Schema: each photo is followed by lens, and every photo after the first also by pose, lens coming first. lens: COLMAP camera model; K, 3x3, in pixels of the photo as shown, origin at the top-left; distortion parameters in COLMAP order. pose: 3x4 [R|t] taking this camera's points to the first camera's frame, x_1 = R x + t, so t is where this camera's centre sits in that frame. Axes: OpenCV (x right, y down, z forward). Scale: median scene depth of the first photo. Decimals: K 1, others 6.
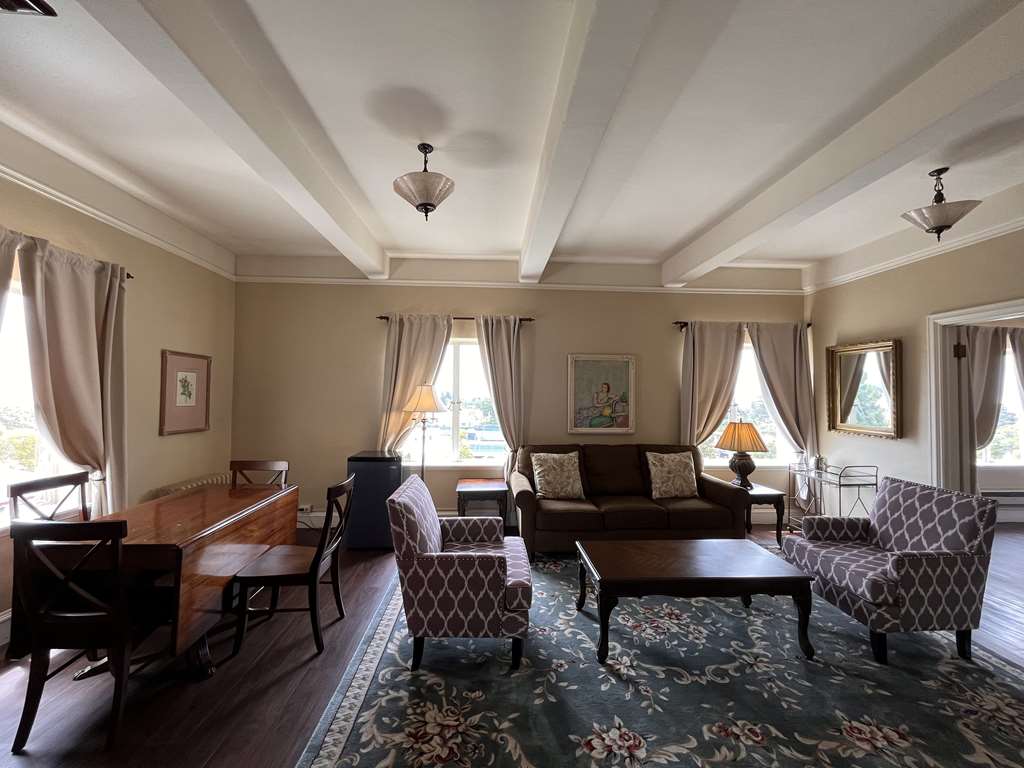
lens RADIAL K [[413.7, 0, 510.3], [0, 413.7, 384.0], [0, 0, 1]] dist [-0.003451, 0.000168]
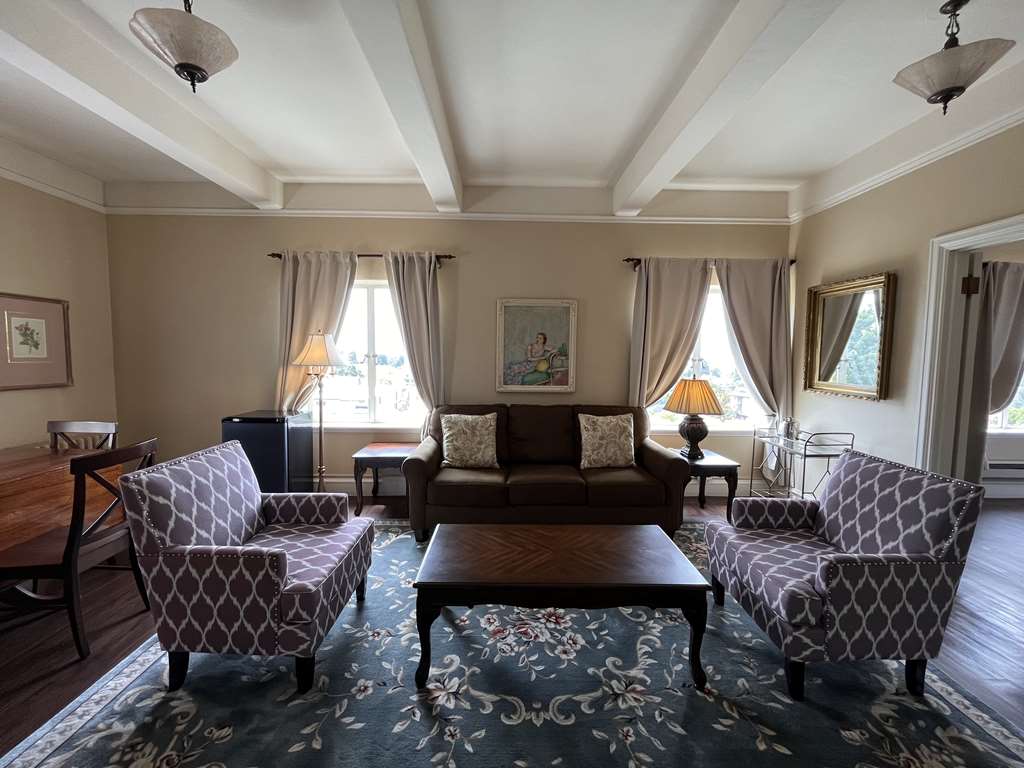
lens RADIAL K [[413.7, 0, 510.3], [0, 413.7, 384.0], [0, 0, 1]] dist [-0.003451, 0.000168]
pose [[0.999245, 0.004158, -0.038634, 0.278057], [-0.000404, 0.995316, 0.096669, 0.027348], [0.038855, -0.096581, 0.994566, 0.198637]]
